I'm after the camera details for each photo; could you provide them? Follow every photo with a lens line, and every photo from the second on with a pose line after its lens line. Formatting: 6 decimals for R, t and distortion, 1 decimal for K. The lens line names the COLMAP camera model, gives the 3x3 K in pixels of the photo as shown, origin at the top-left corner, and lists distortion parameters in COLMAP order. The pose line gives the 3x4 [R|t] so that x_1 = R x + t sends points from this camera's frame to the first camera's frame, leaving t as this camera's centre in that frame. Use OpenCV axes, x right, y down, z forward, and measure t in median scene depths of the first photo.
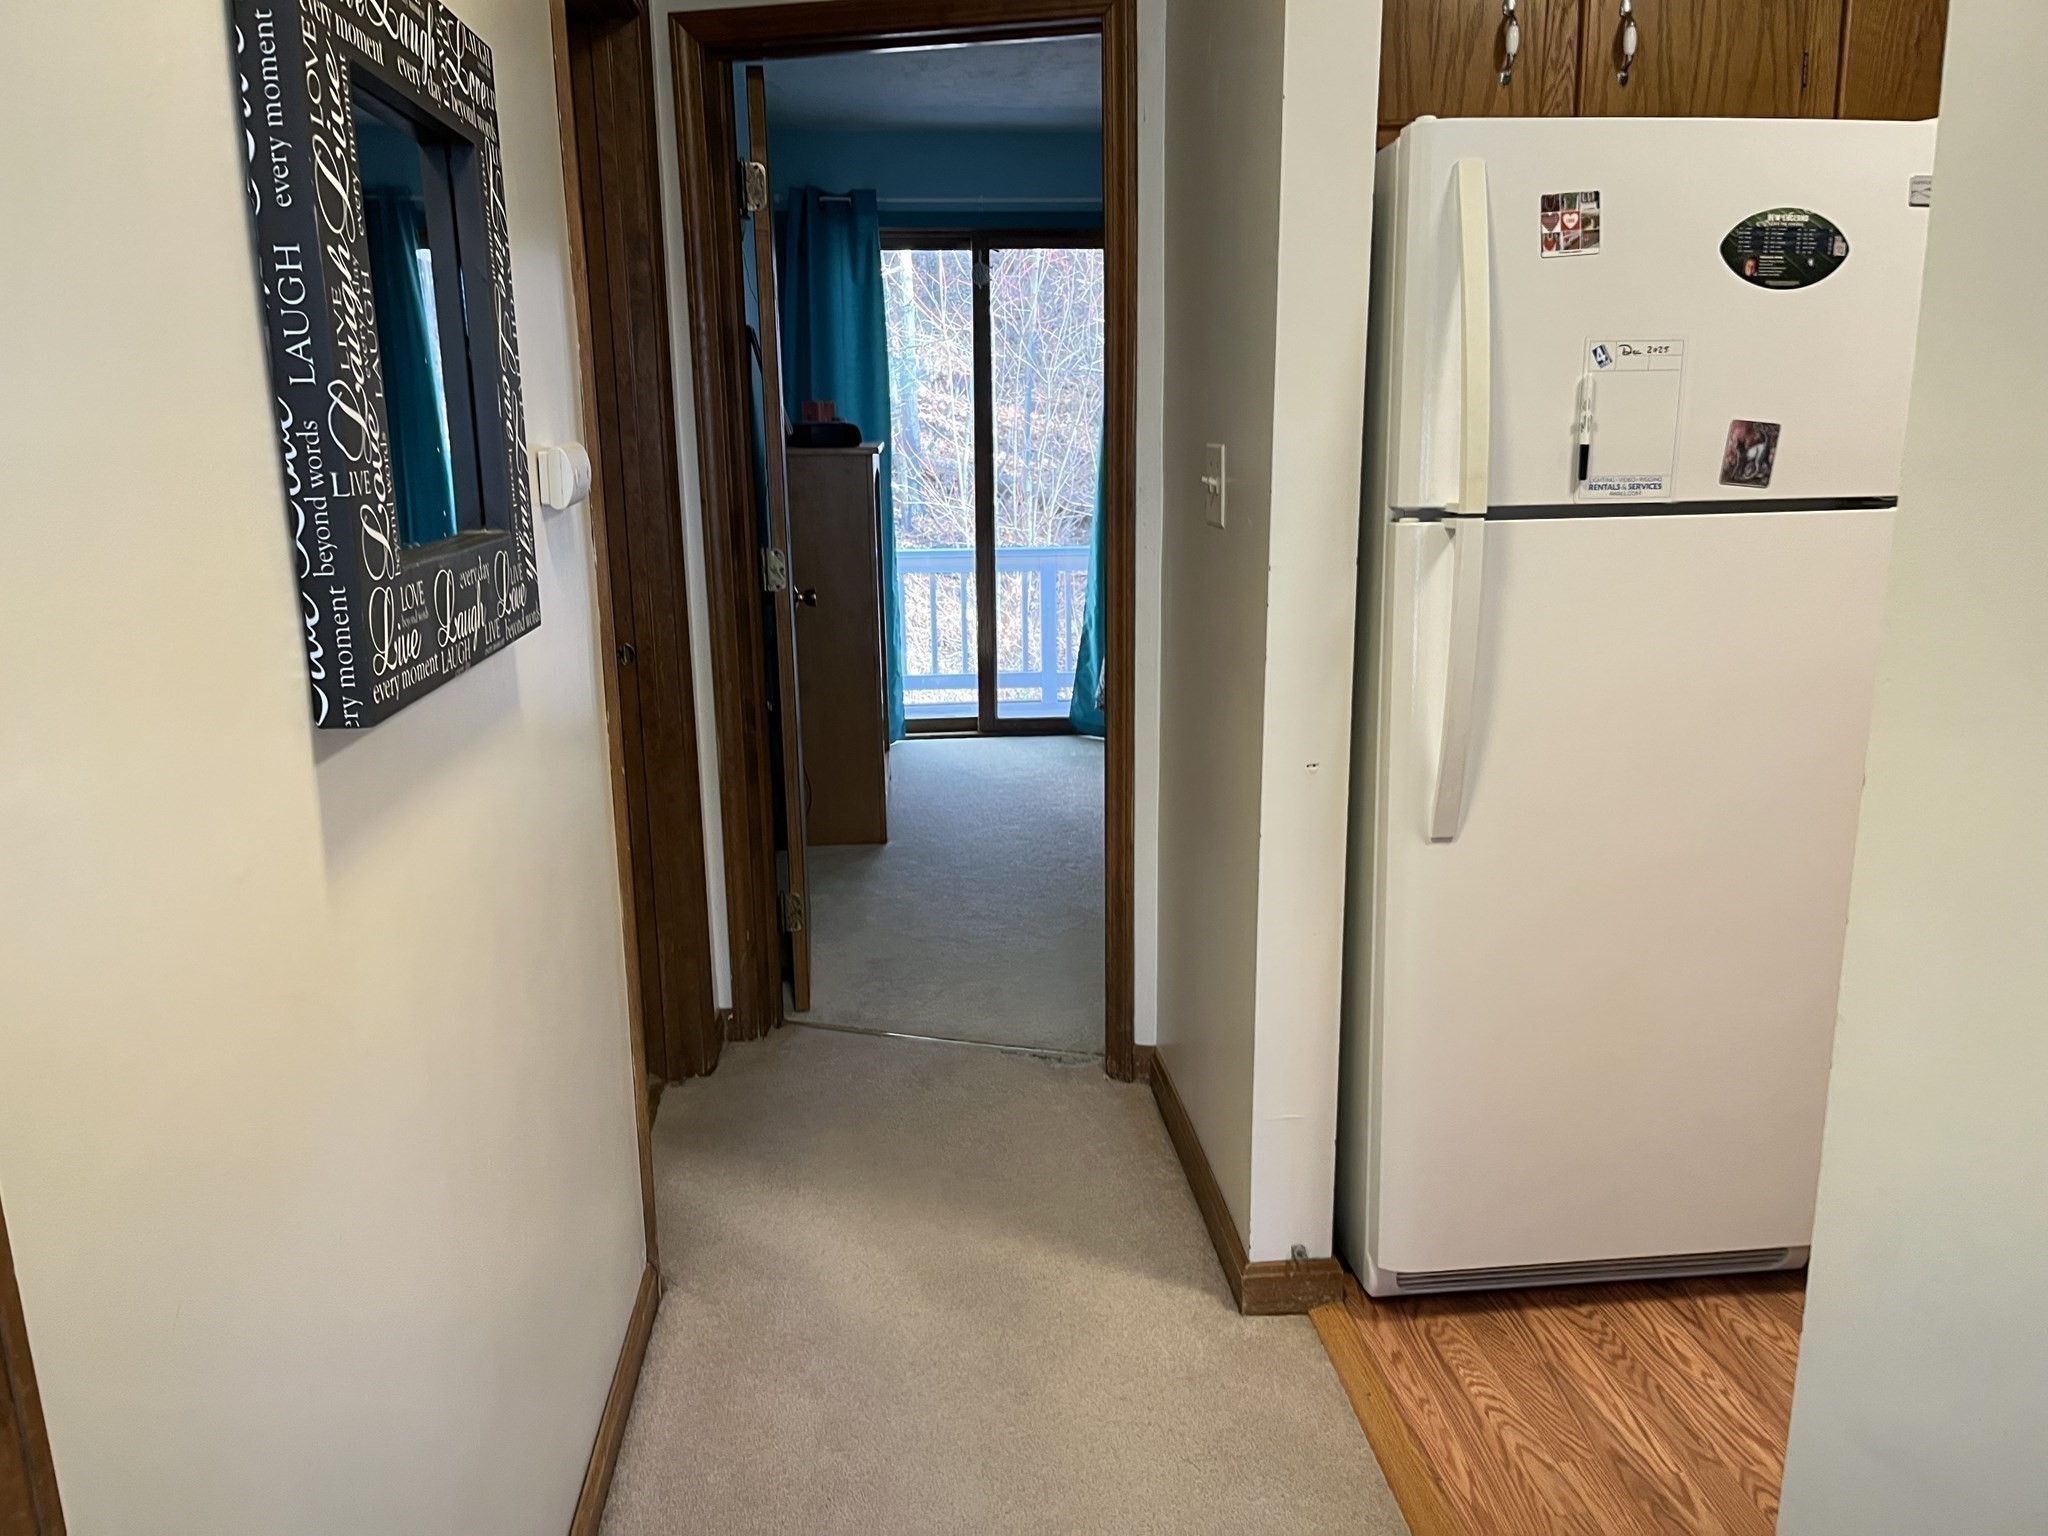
lens RADIAL K [[1559.5, 0, 1026.2], [0, 1559.5, 777.0], [0, 0, 1]] dist [0.065919, -0.083718]
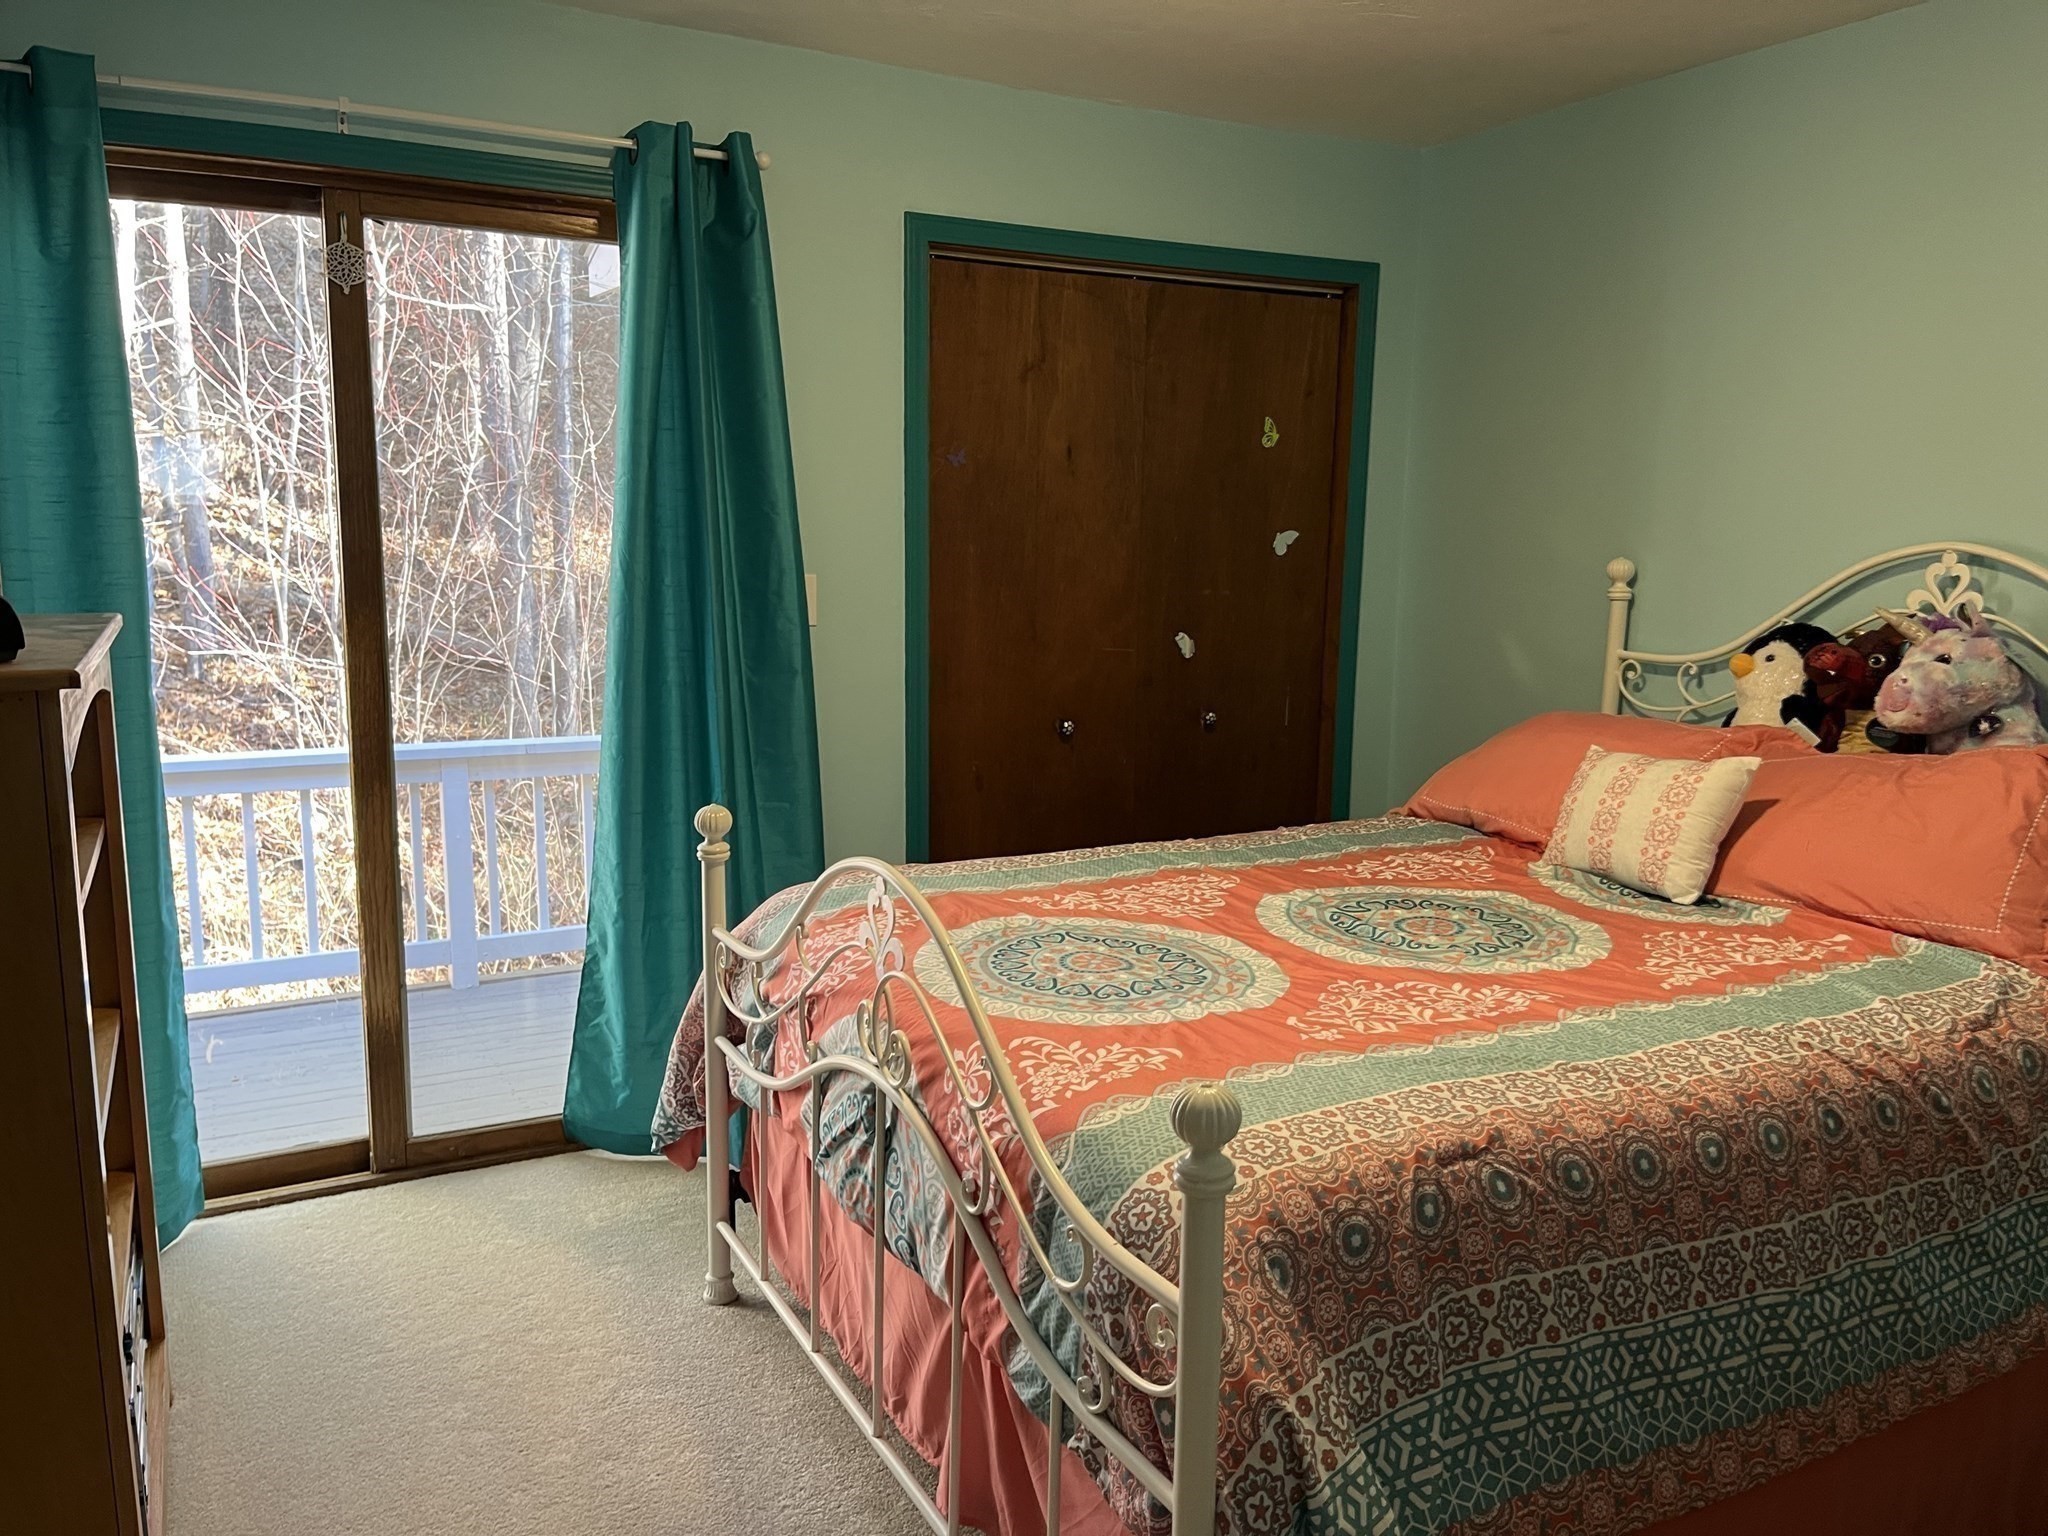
lens RADIAL K [[1559.5, 0, 1028.2], [0, 1559.5, 767.4], [0, 0, 1]] dist [0.065919, -0.083718]
pose [[0.917856, -0.037423, 0.395145, -0.031832], [0.067834, 0.995689, -0.063268, -0.110210], [-0.391074, 0.084875, 0.916437, 0.446210]]
